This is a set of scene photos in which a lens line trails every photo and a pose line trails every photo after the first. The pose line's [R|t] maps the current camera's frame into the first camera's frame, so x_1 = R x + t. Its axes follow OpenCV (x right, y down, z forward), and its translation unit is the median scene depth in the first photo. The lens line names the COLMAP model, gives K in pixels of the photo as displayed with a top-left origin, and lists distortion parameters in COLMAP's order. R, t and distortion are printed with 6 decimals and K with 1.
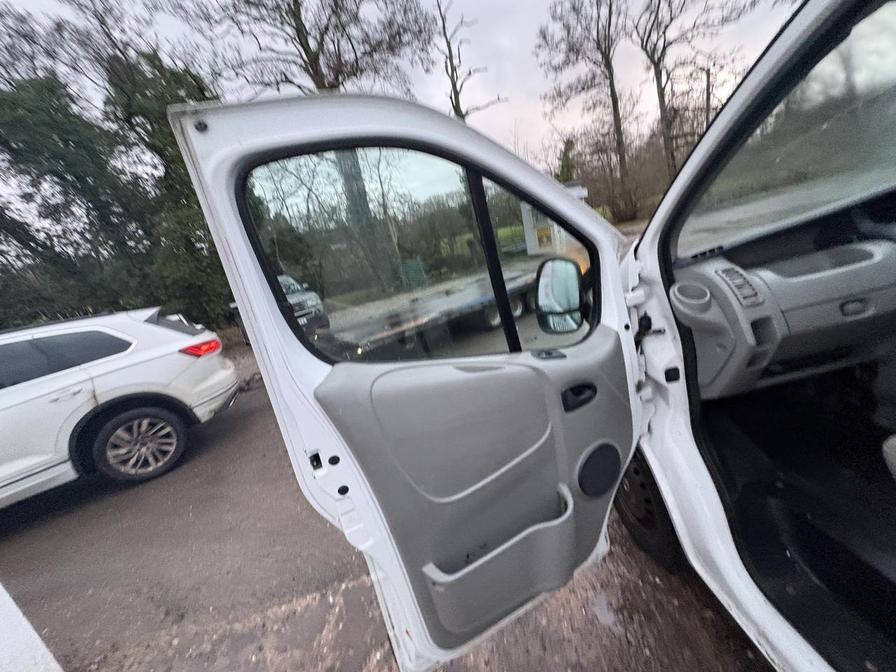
lens RADIAL K [[357.5, 0, 446.3], [0, 357.5, 337.5], [0, 0, 1]] dist [-0.004046, 0.001116]
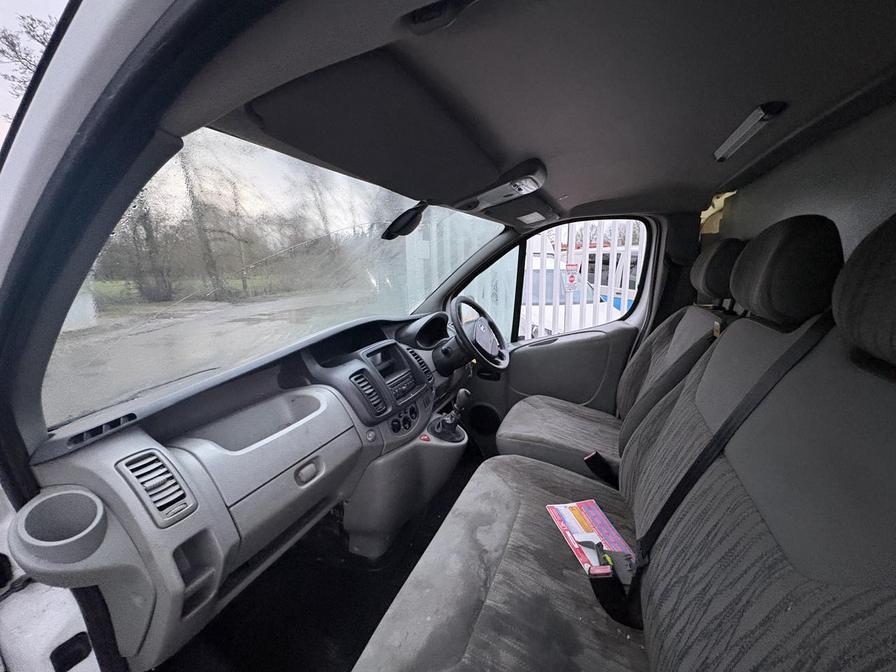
lens RADIAL K [[357.5, 0, 446.5], [0, 357.5, 336.6], [0, 0, 1]] dist [-0.004046, 0.001116]
pose [[0.436455, 0.042847, 0.898705, 0.403670], [0.163732, 0.978404, -0.126163, -0.196768], [-0.884703, 0.202211, 0.420014, 0.219618]]
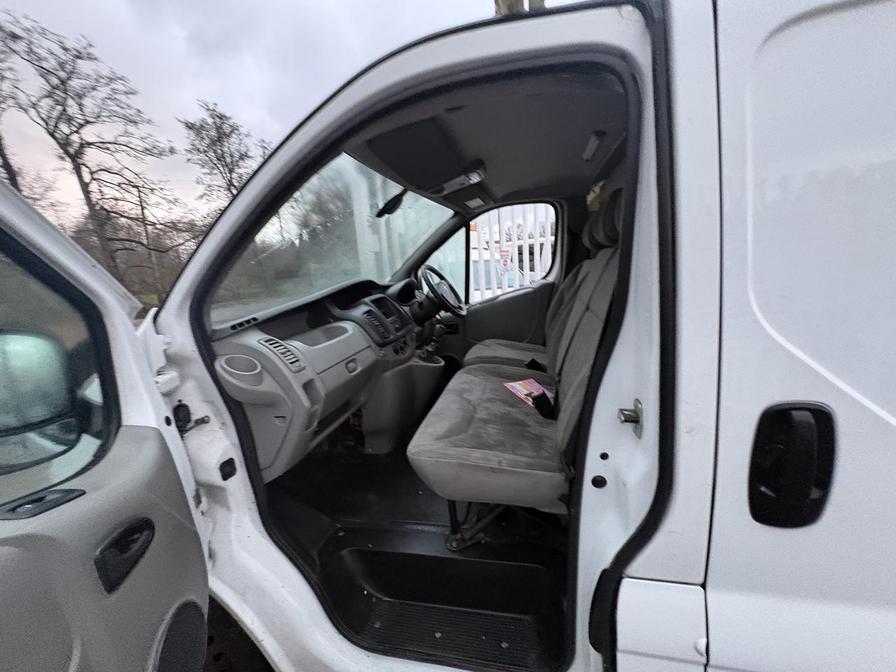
lens RADIAL K [[357.5, 0, 447.6], [0, 357.5, 340.0], [0, 0, 1]] dist [-0.004046, 0.001116]
pose [[0.281510, 0.009736, 0.959509, -0.017422], [0.263151, 0.960828, -0.086955, 0.023776], [-0.922770, 0.276974, 0.267921, 0.239319]]
